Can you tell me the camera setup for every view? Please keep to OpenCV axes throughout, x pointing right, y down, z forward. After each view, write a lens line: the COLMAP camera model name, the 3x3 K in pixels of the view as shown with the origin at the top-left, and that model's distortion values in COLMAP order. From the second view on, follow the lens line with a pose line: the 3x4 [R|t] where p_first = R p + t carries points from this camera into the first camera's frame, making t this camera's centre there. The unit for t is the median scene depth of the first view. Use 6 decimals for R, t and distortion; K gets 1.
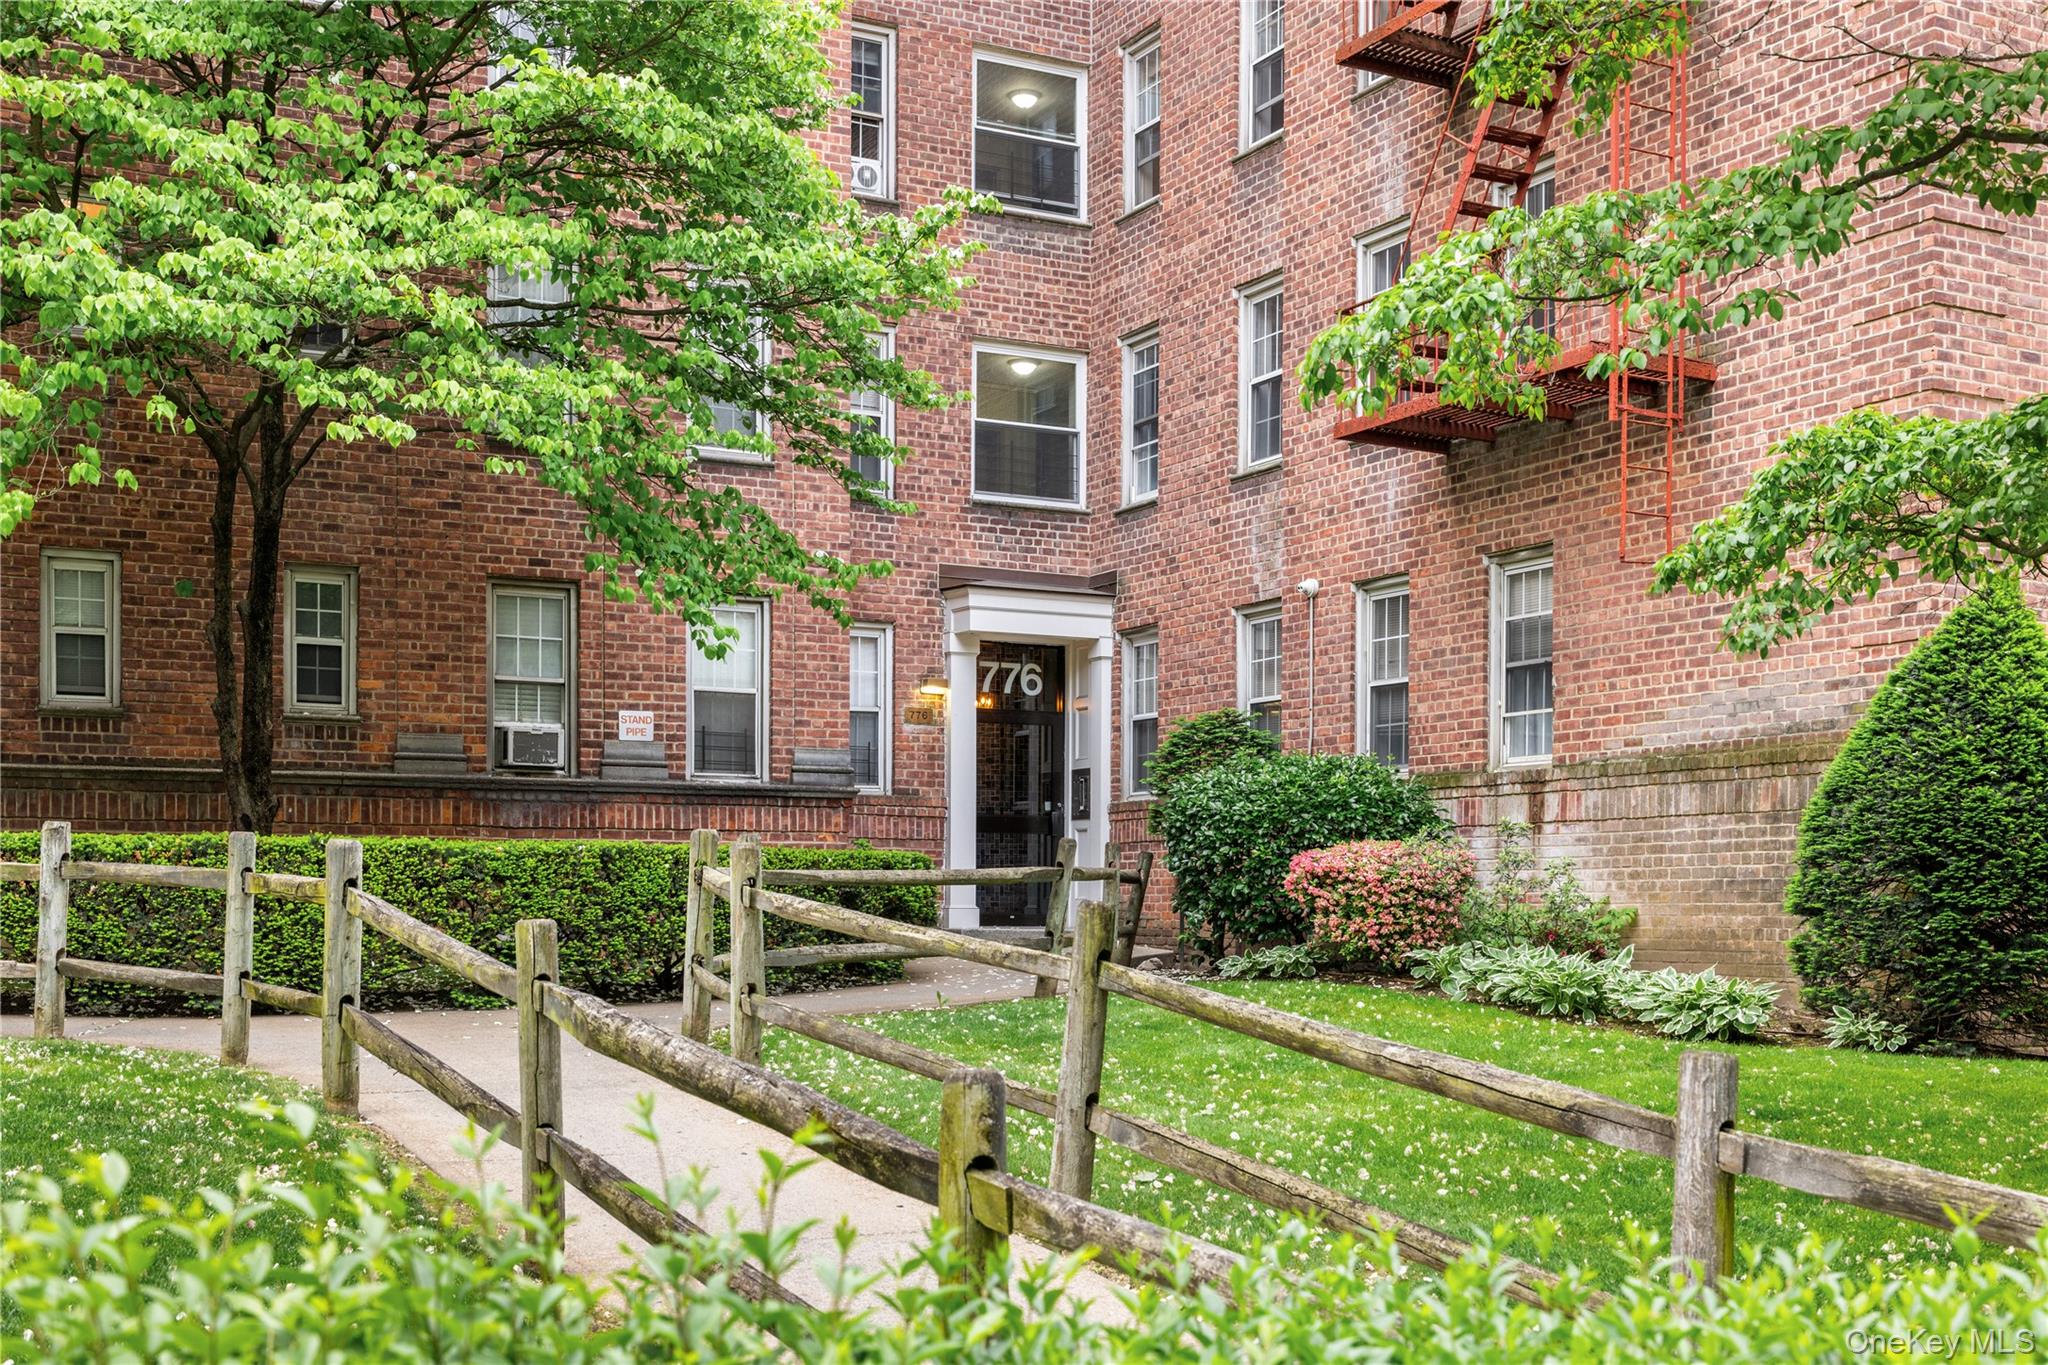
lens RADIAL K [[2329.2, 0, 1024.0], [0, 2329.2, 682.5], [0, 0, 1]] dist [0.012016, -0.002473]
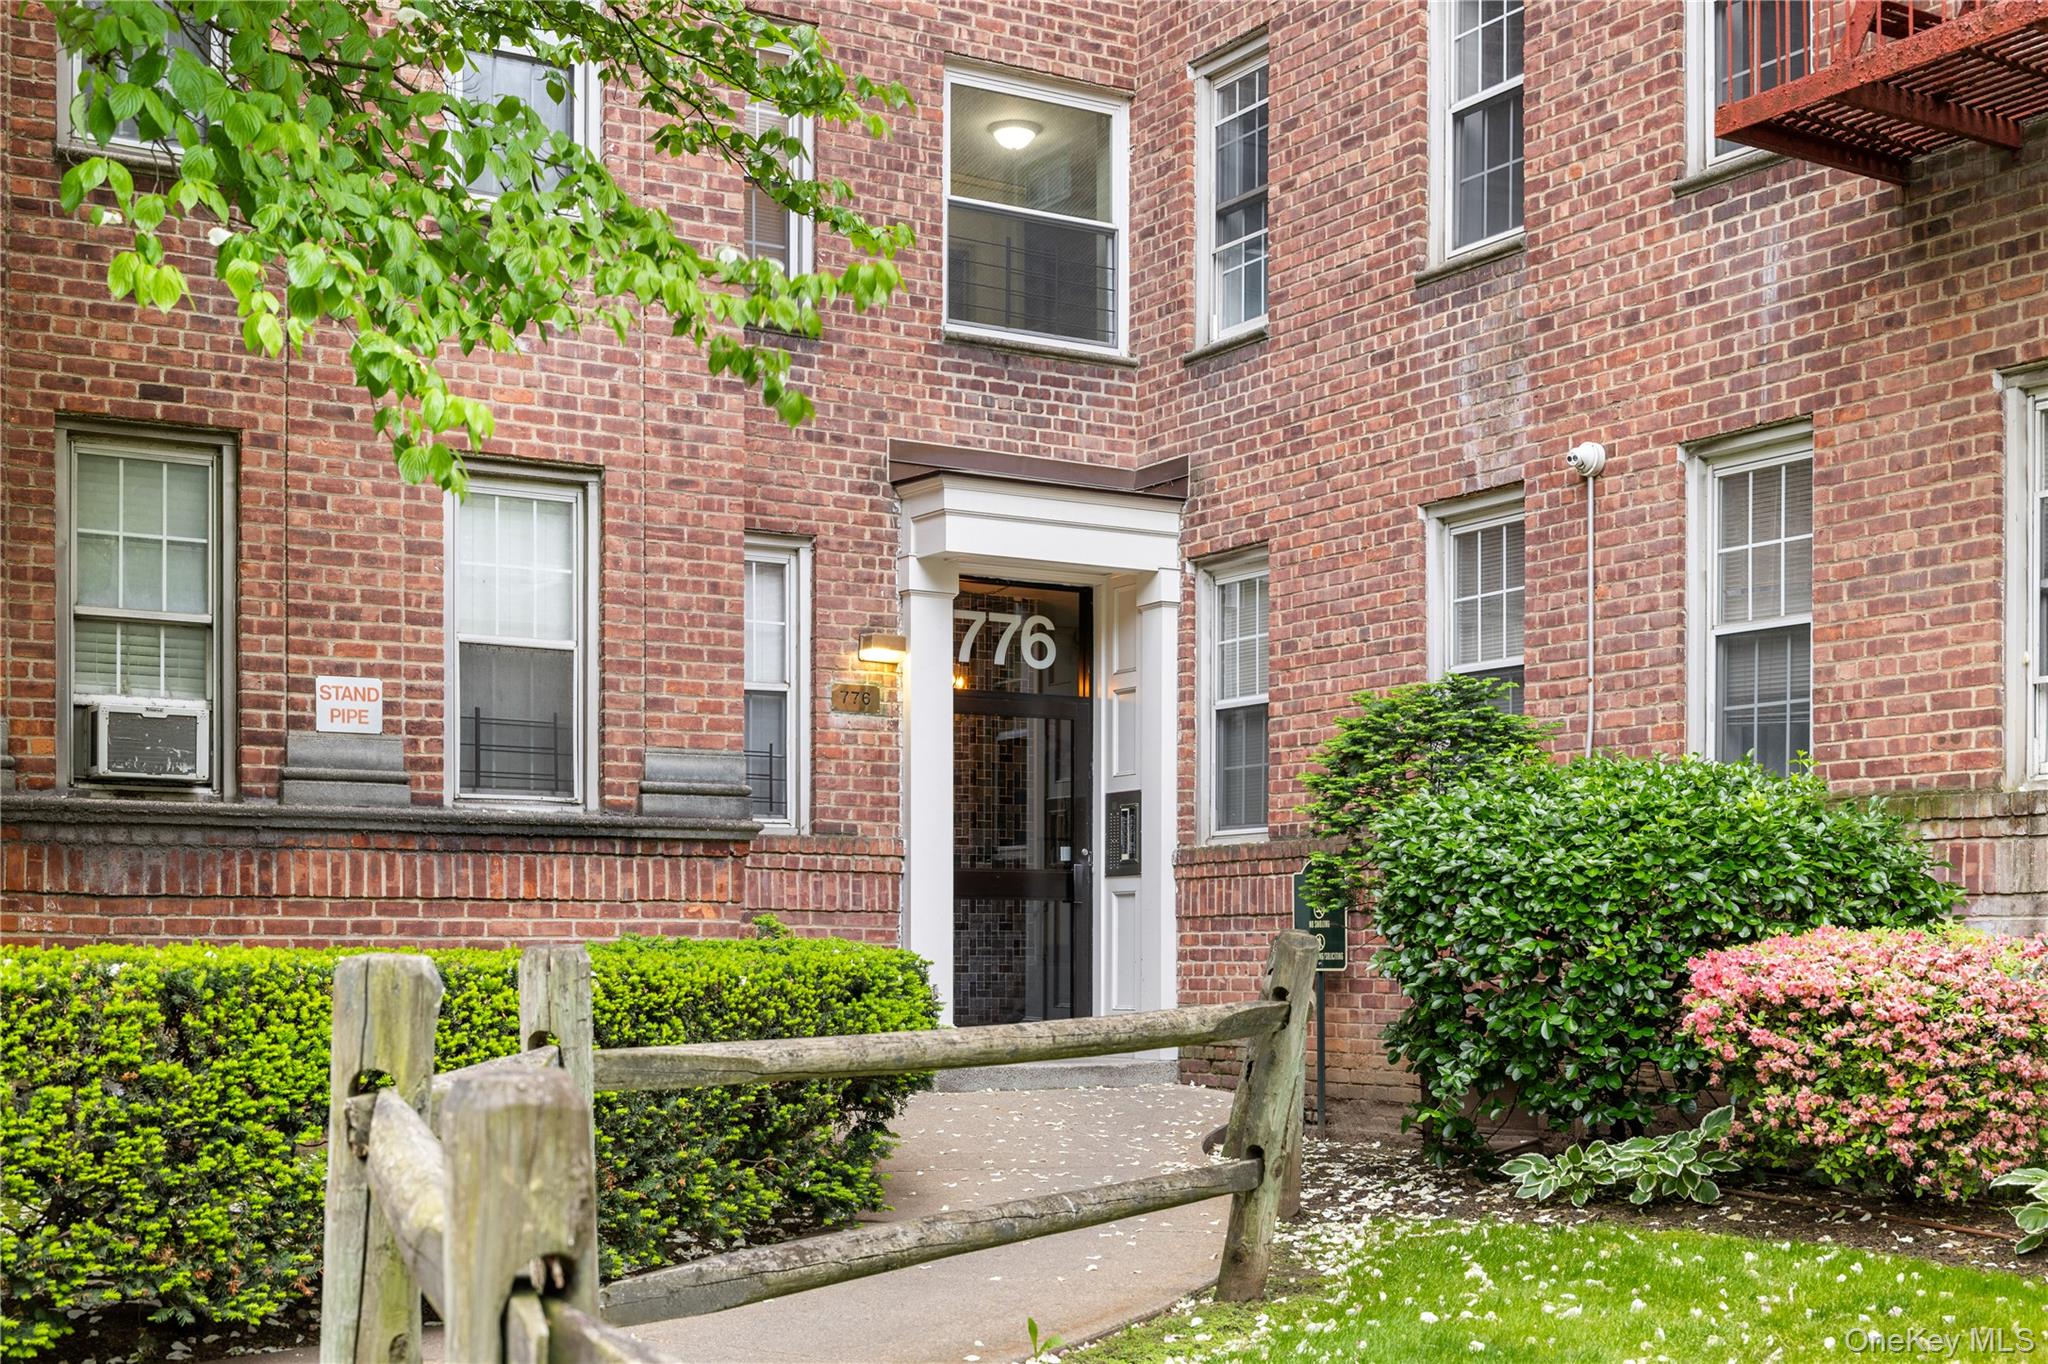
lens RADIAL K [[2662.5, 0, 1018.5], [0, 2662.5, 808.0], [0, 0, 1]] dist [-0.022125, -0.050662]
pose [[0.998717, 0.001156, 0.050618, -0.042200], [-0.003053, 0.999295, 0.037410, 0.018183], [-0.050539, -0.037516, 0.998017, 0.367730]]
